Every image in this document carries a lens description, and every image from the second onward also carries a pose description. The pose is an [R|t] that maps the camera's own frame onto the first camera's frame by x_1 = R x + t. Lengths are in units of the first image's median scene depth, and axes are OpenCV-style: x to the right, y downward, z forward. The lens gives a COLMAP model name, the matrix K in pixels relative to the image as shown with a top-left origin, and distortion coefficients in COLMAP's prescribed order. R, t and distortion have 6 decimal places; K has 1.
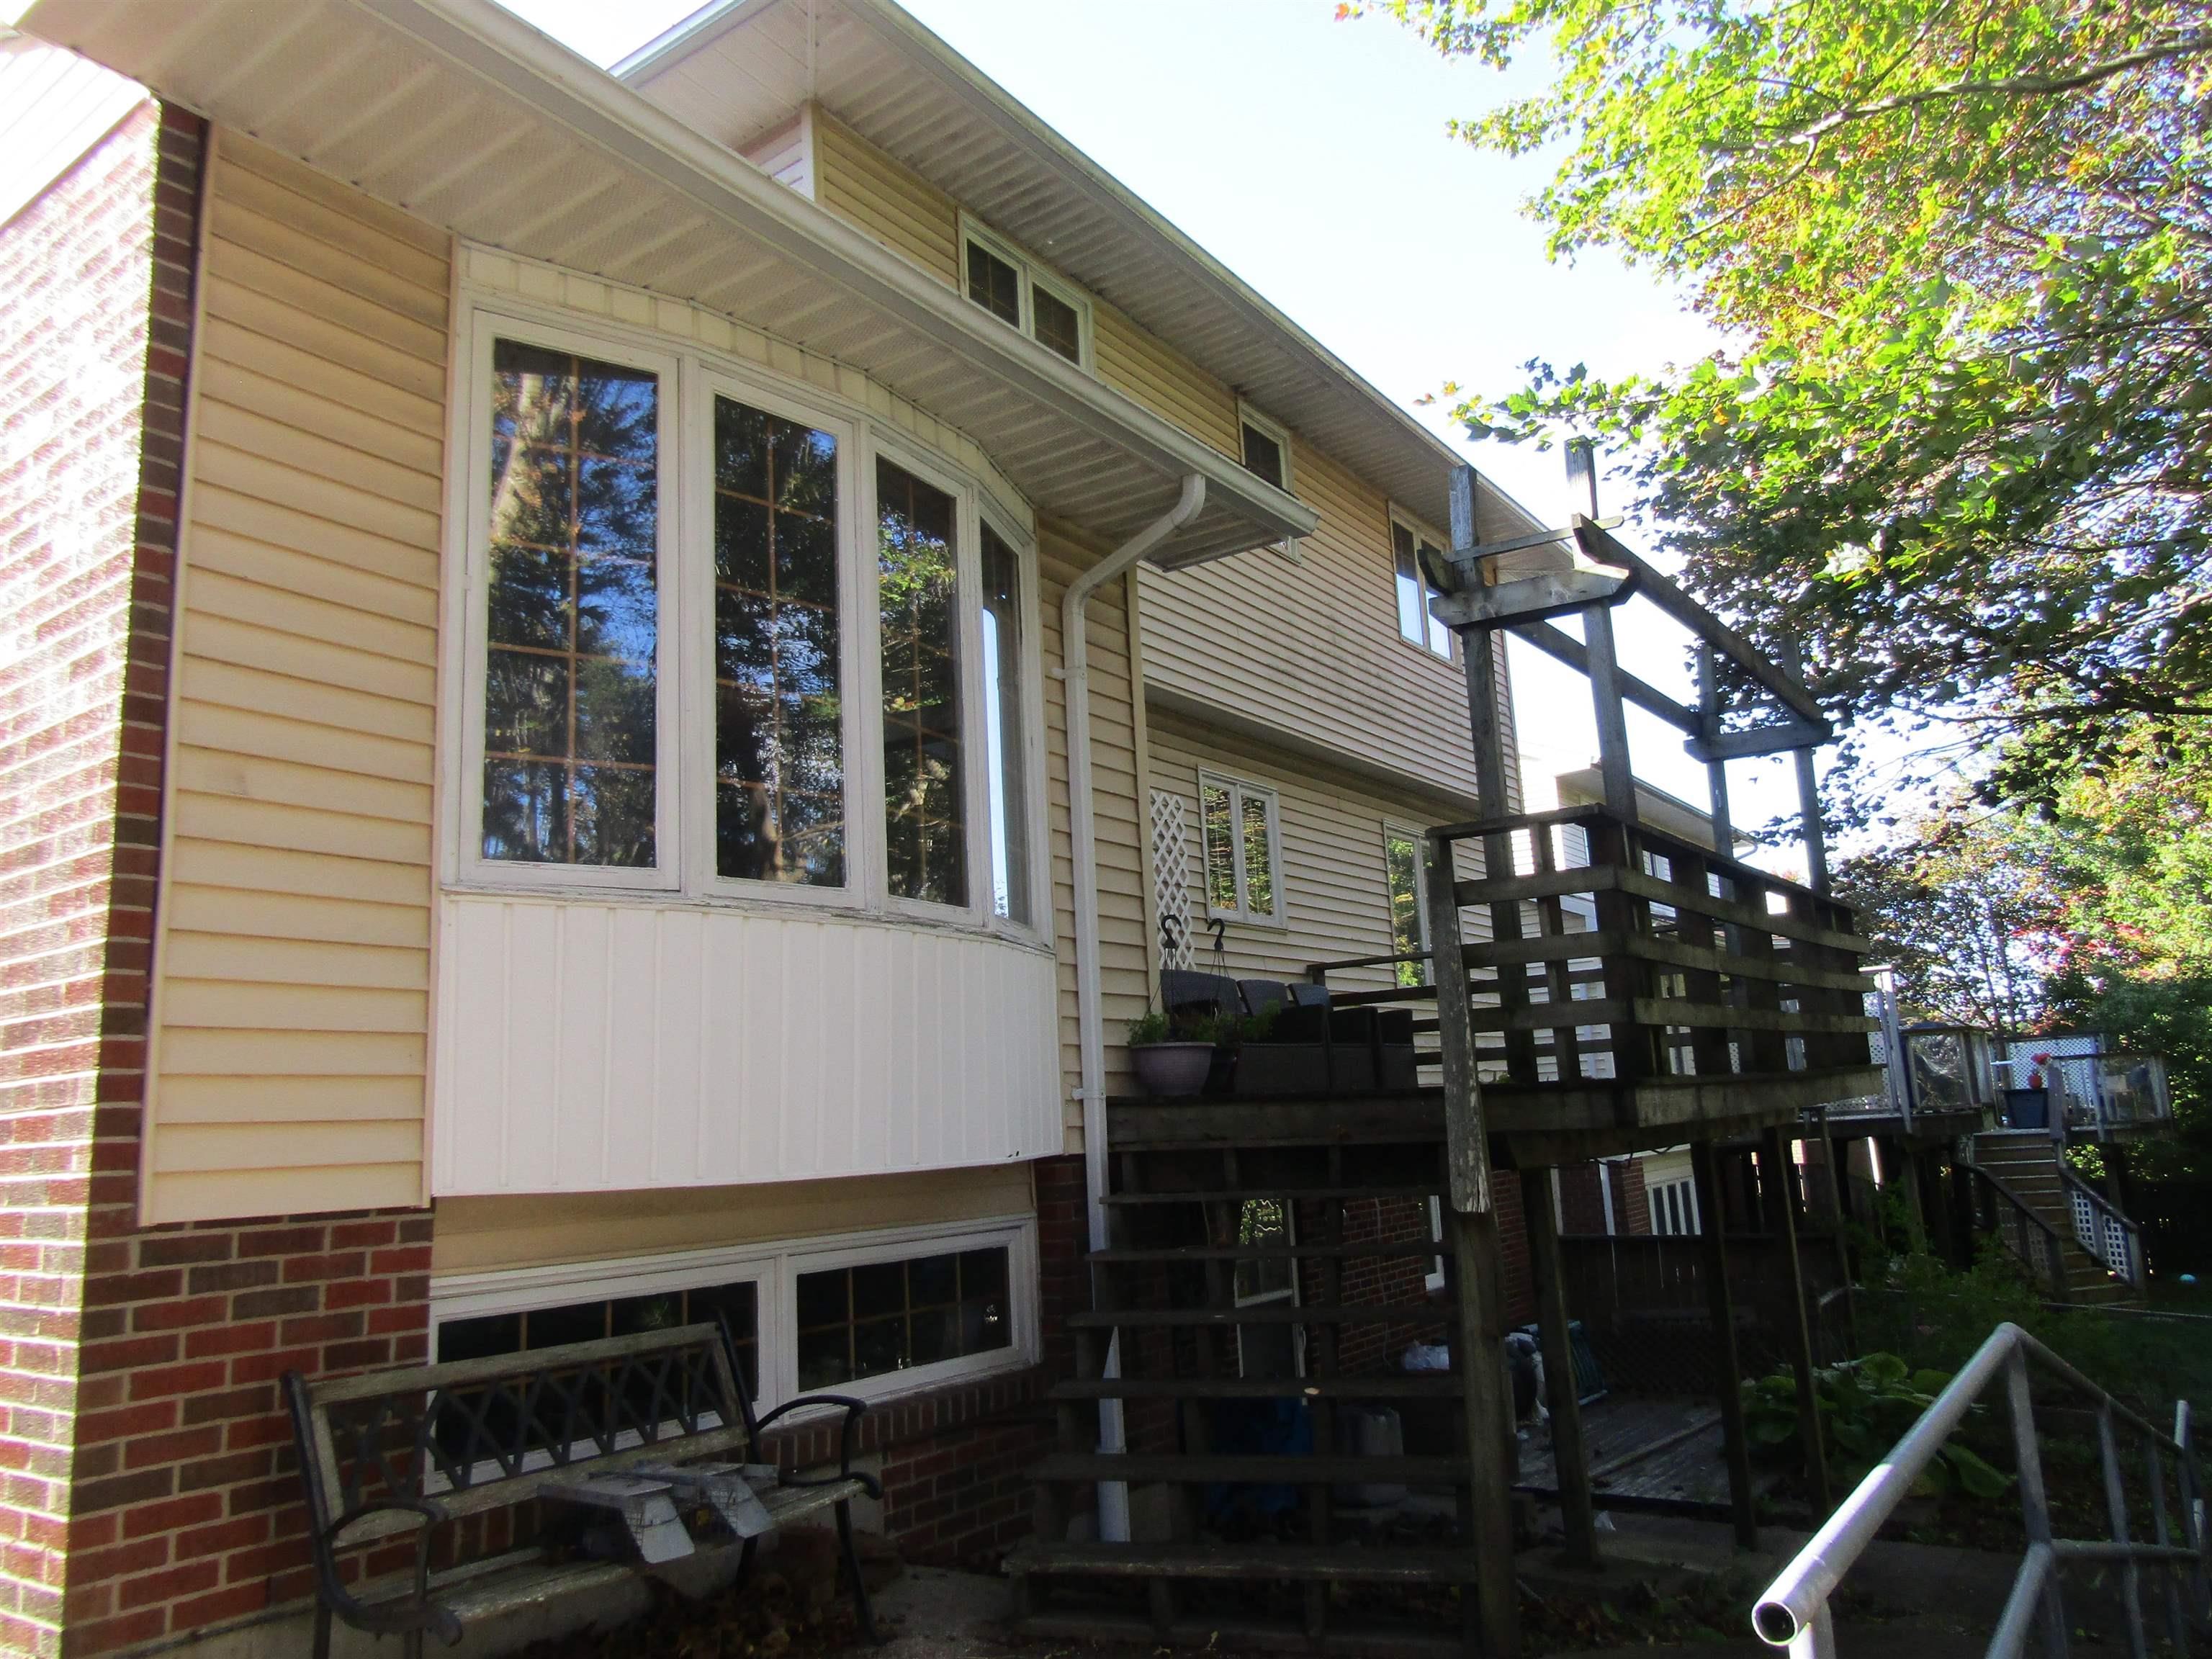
lens RADIAL K [[1566.3, 0, 1103.0], [0, 1566.3, 825.6], [0, 0, 1]] dist [0.001102, -0.001614]
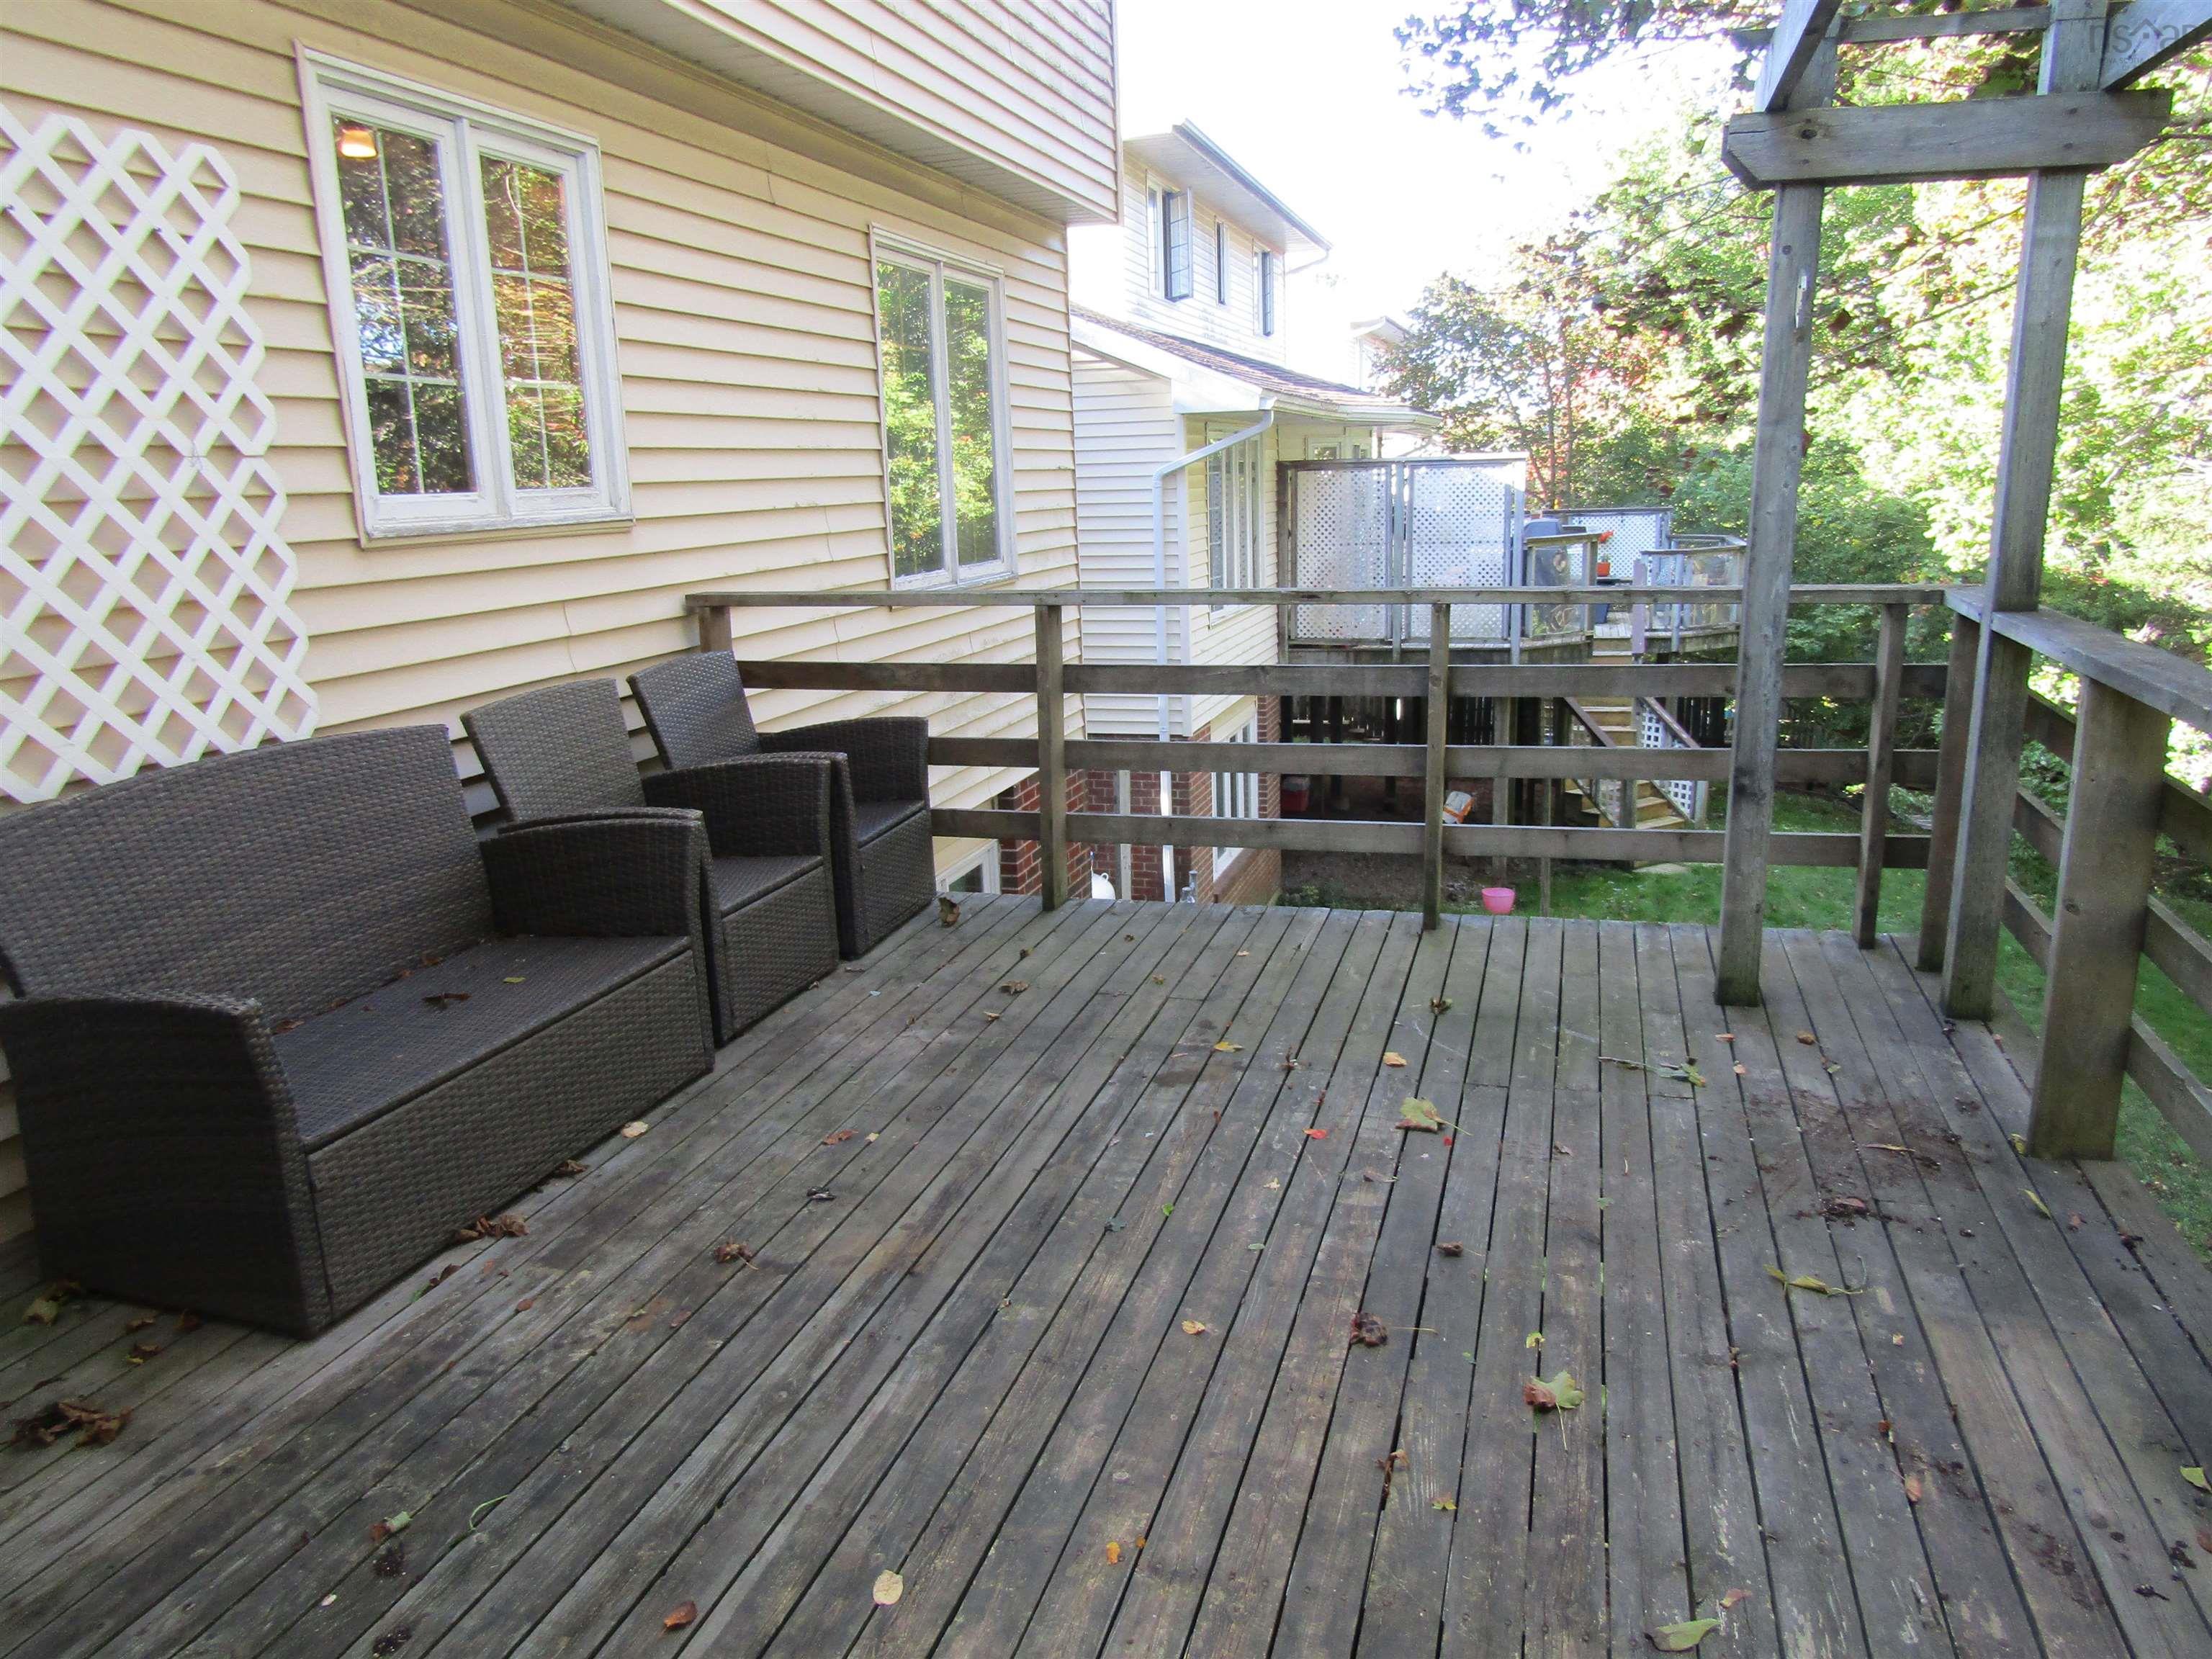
lens RADIAL K [[1566.3, 0, 1101.9], [0, 1566.3, 832.3], [0, 0, 1]] dist [0.001102, -0.001614]
pose [[0.947667, -0.052068, 0.314986, 0.109506], [-0.074501, 0.923307, 0.376767, -0.023095], [-0.310447, -0.380516, 0.871109, 0.622924]]
